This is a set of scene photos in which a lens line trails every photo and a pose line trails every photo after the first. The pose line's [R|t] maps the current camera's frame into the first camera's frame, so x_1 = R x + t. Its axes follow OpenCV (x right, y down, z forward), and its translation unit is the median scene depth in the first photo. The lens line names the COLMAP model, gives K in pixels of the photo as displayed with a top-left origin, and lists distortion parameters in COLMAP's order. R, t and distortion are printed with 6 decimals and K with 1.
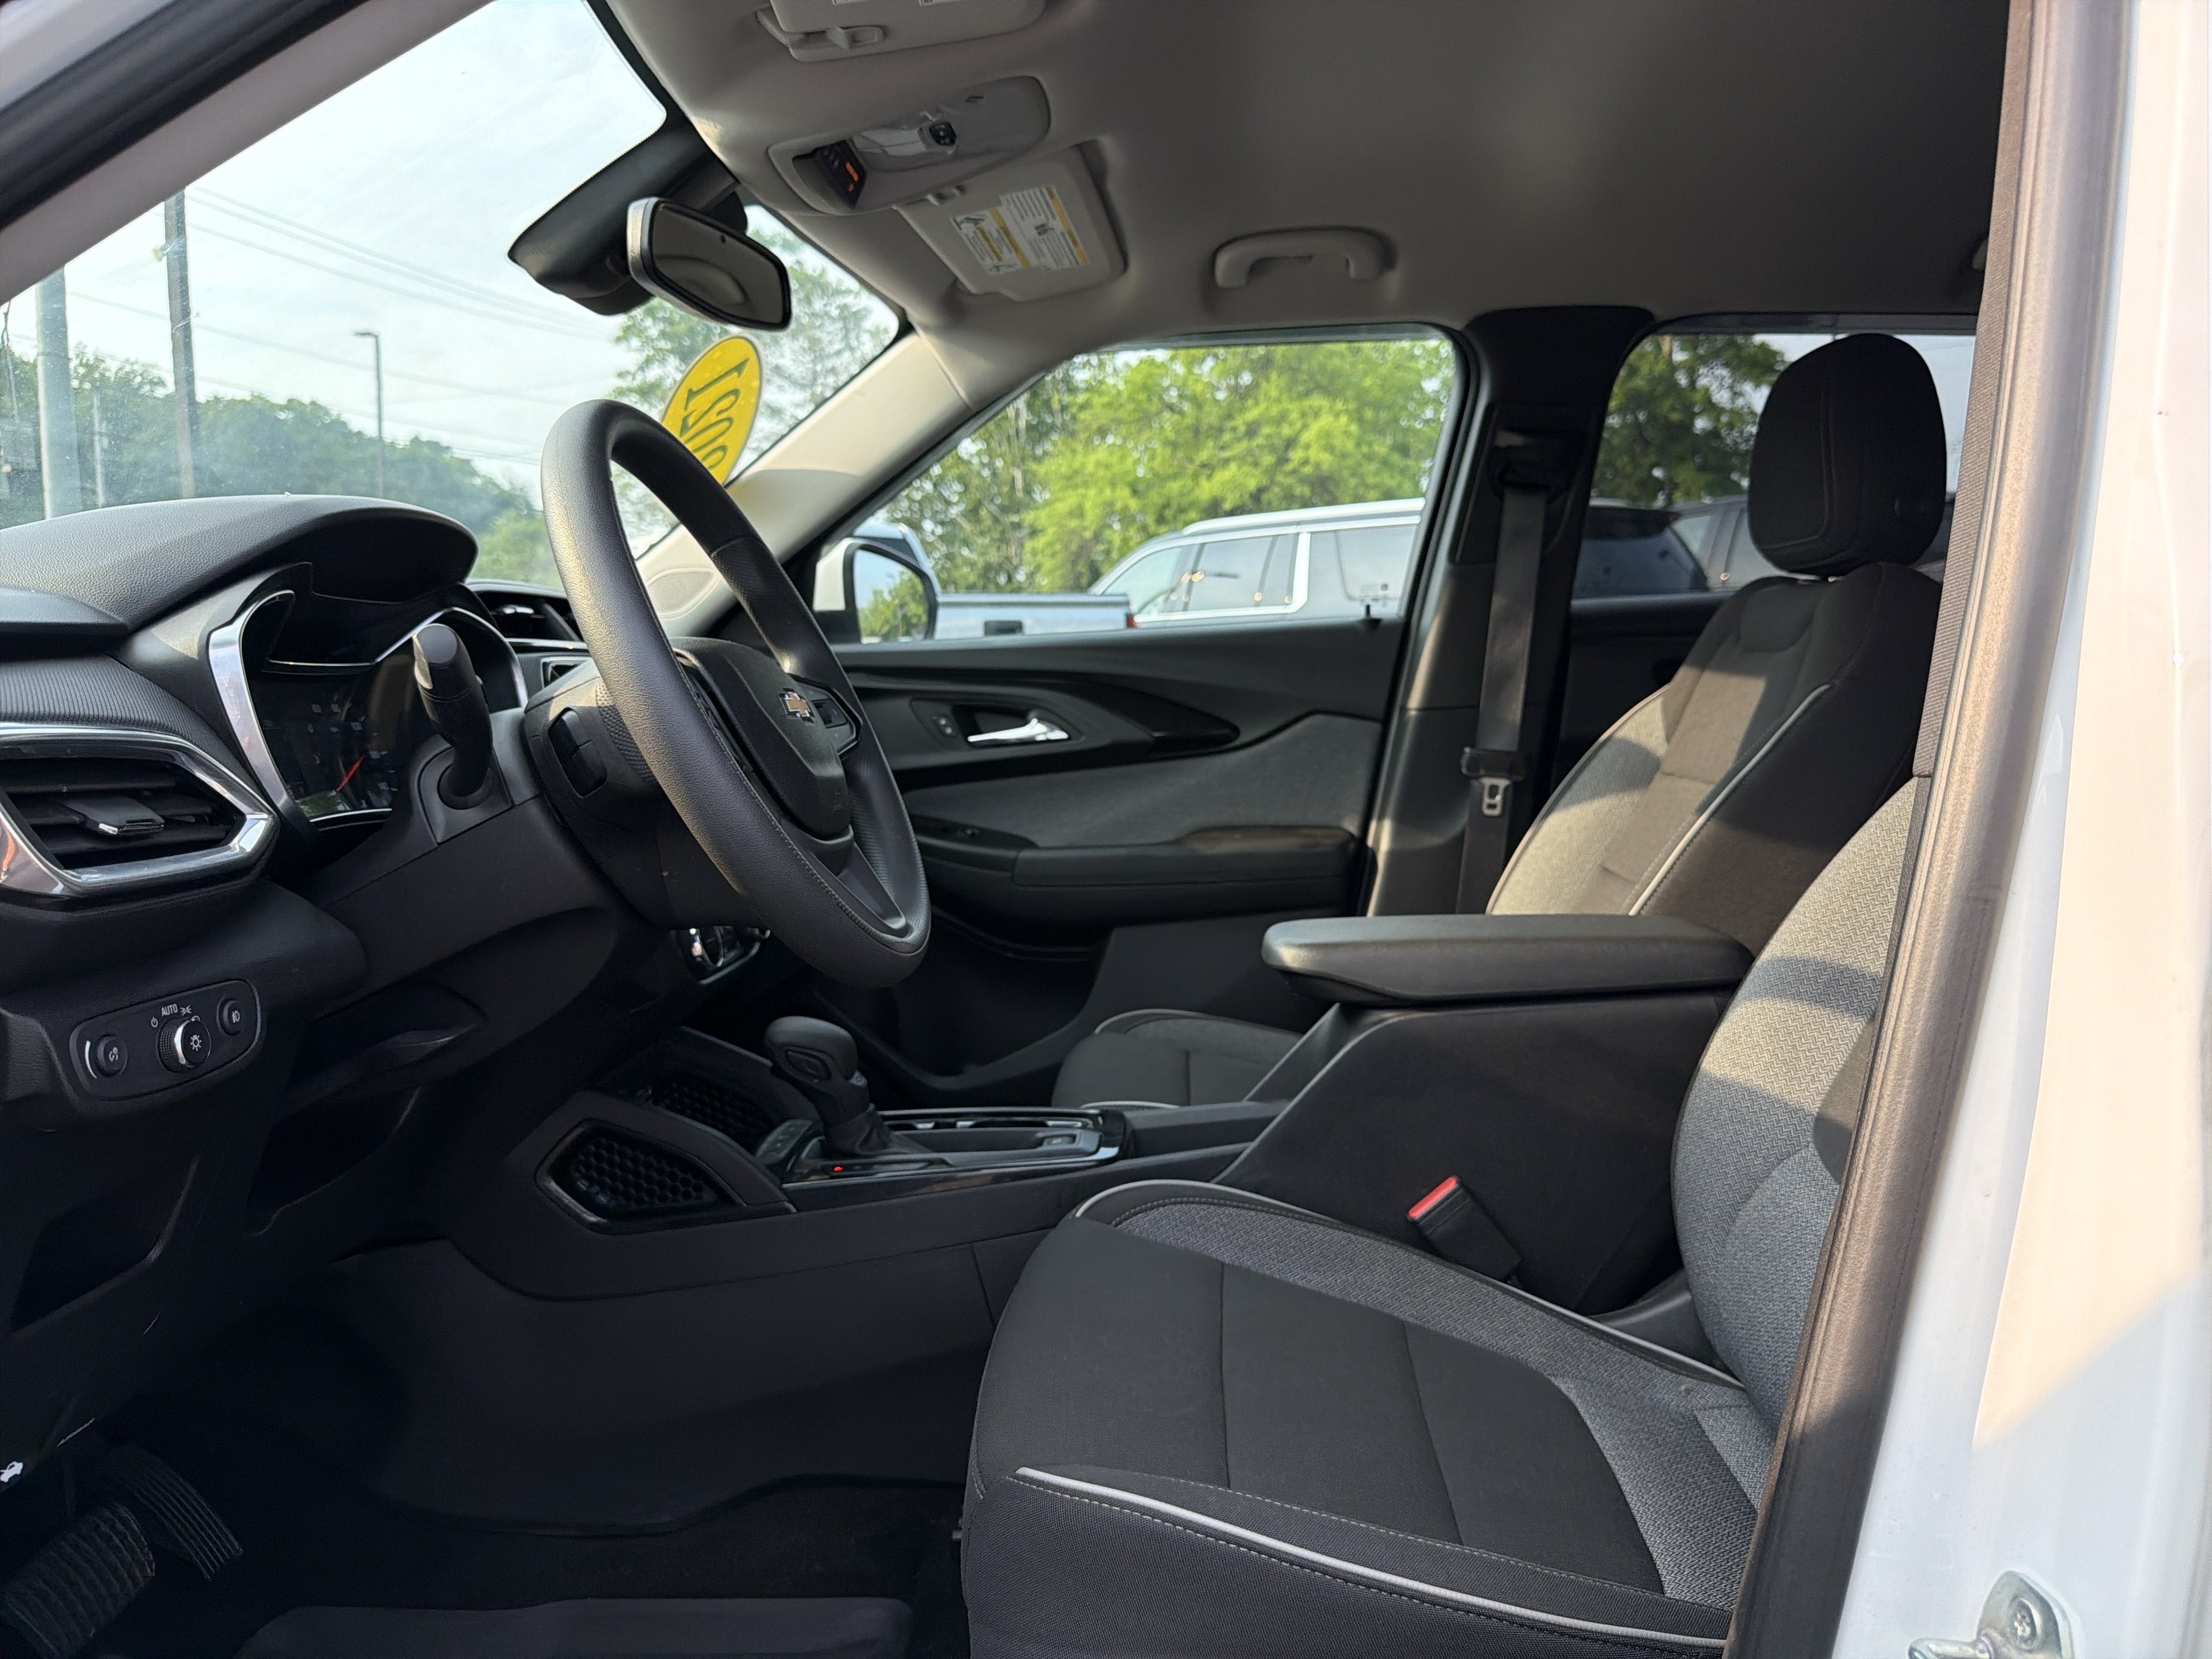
lens RADIAL K [[1599.0, 0, 1105.6], [0, 1599.0, 913.0], [0, 0, 1]] dist [0.001542, -0.000763]
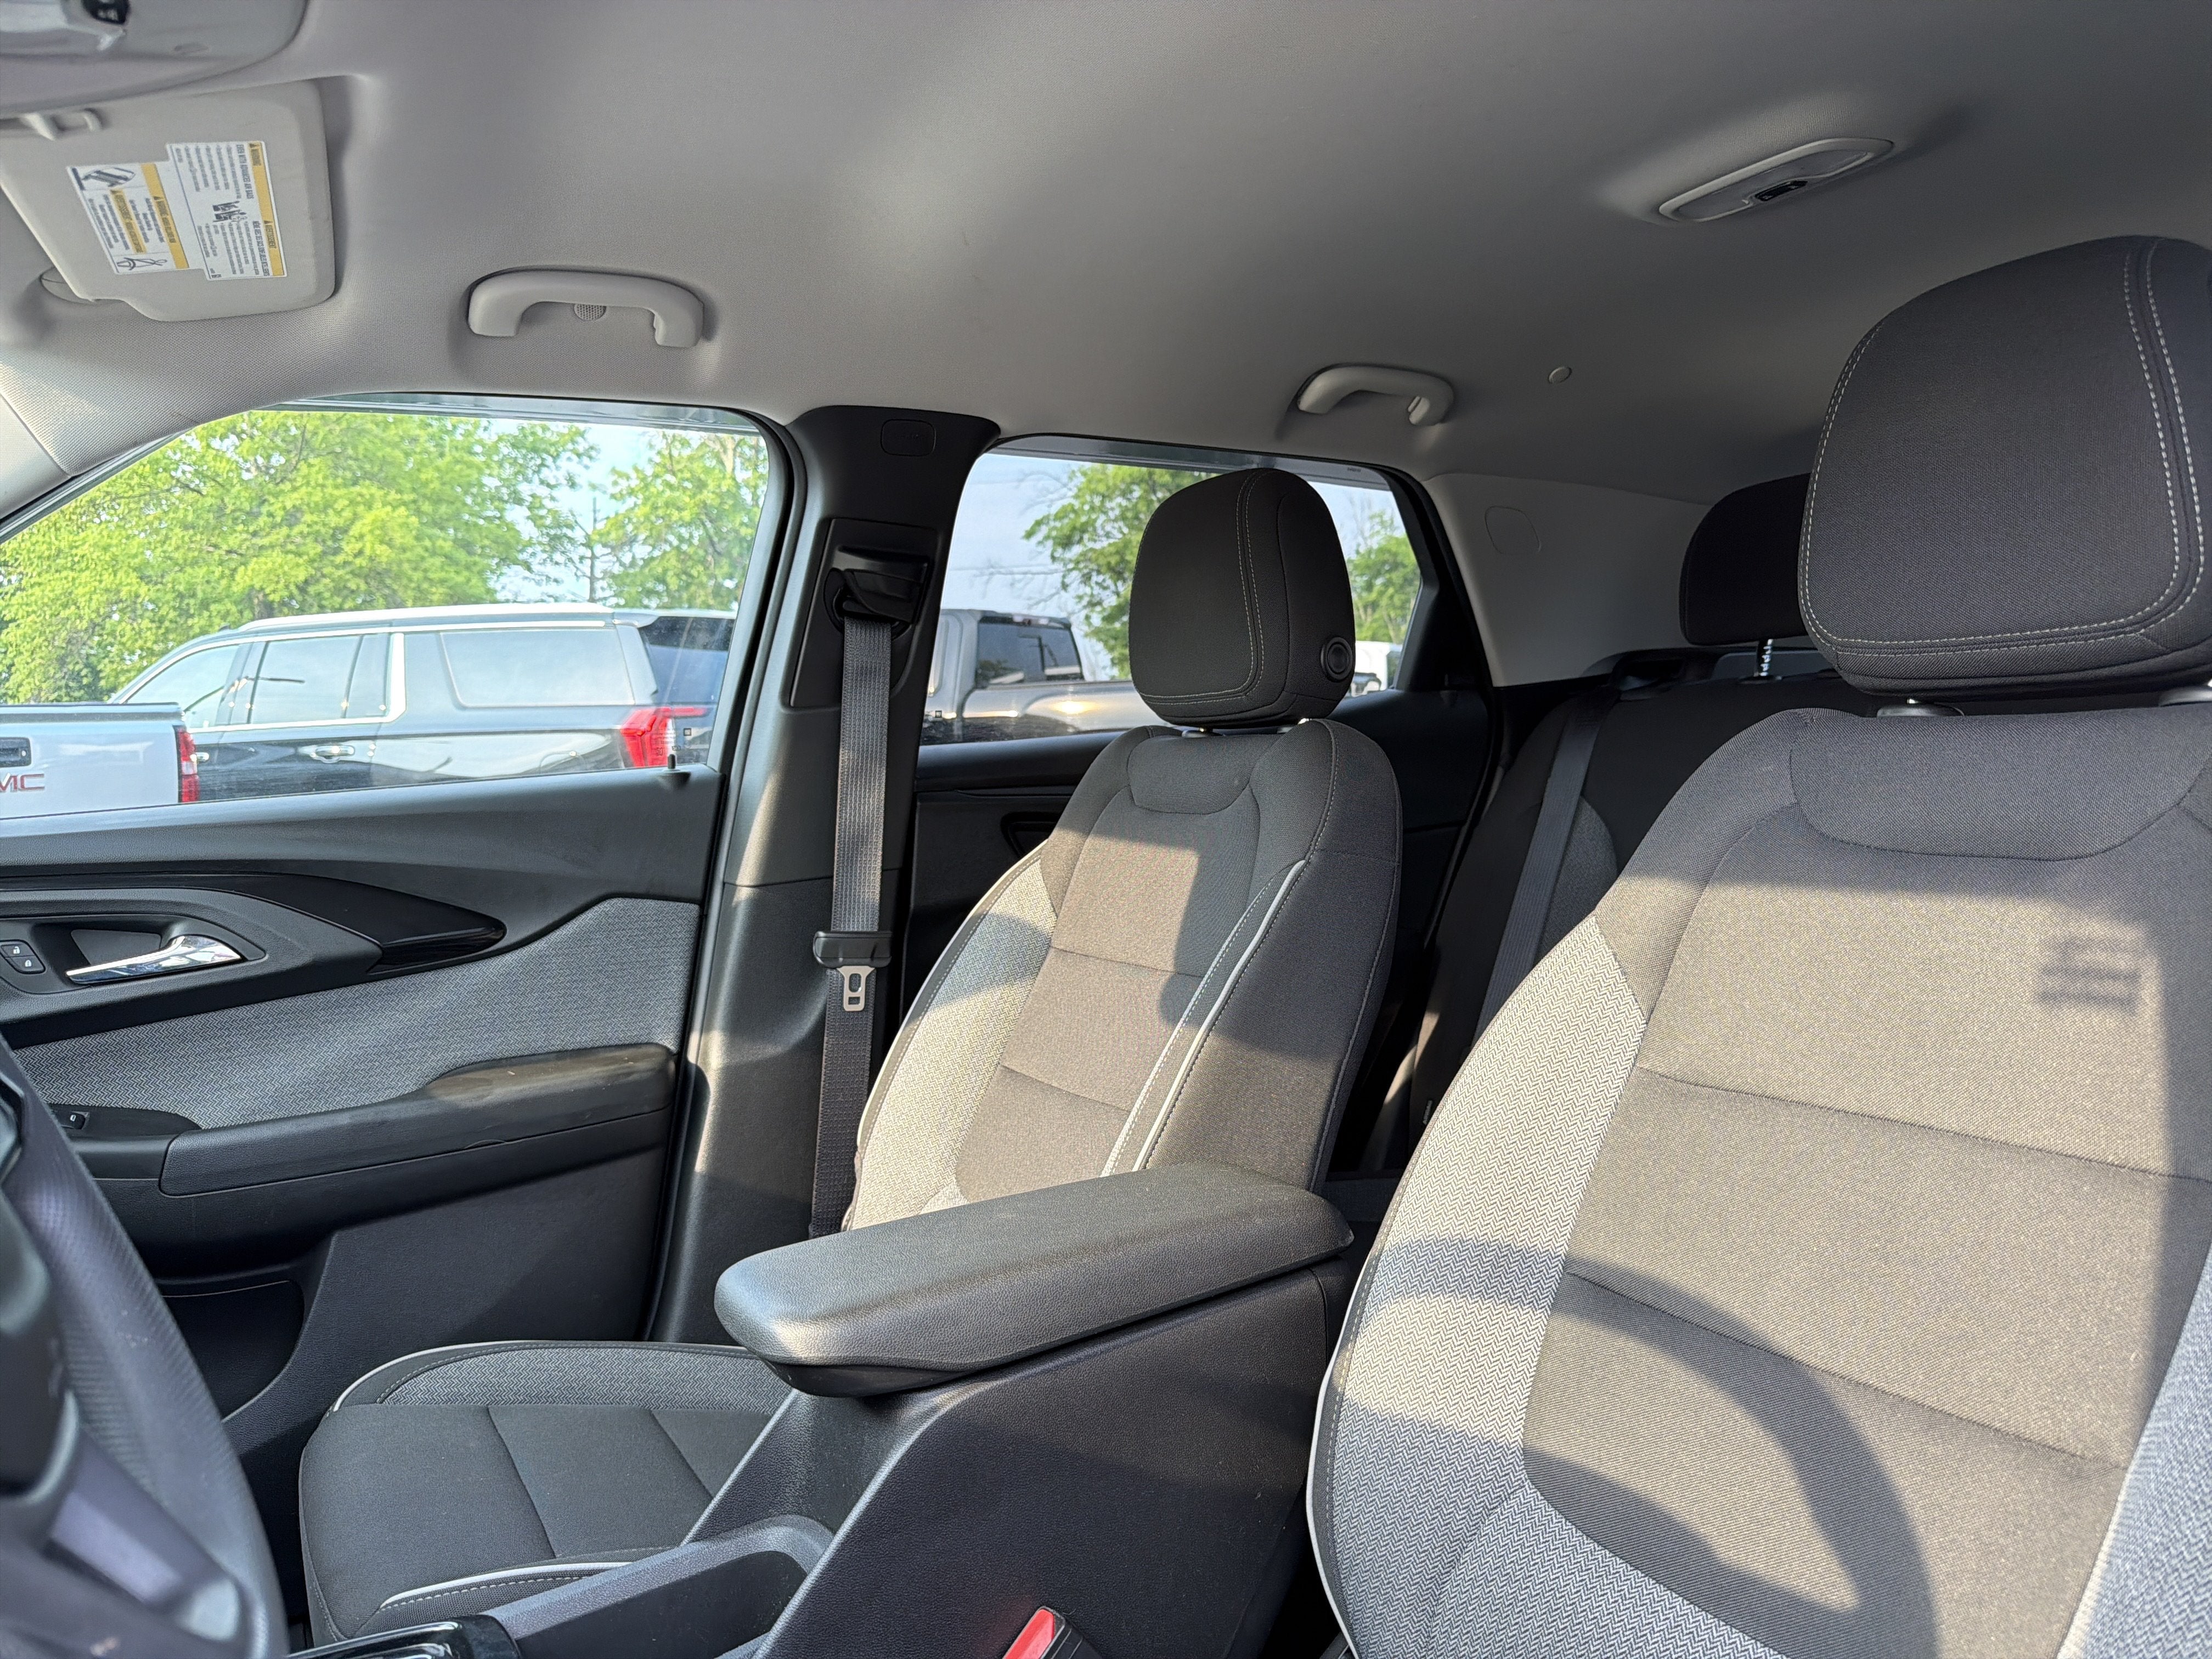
lens RADIAL K [[1554.0, 0, 1106.0], [0, 1554.0, 829.5], [0, 0, 1]] dist [0.047983, -0.081375]
pose [[0.839235, -0.045680, 0.541847, -0.073027], [0.103471, 0.991674, -0.076658, -0.076162], [-0.533834, 0.120399, 0.836974, 0.248233]]
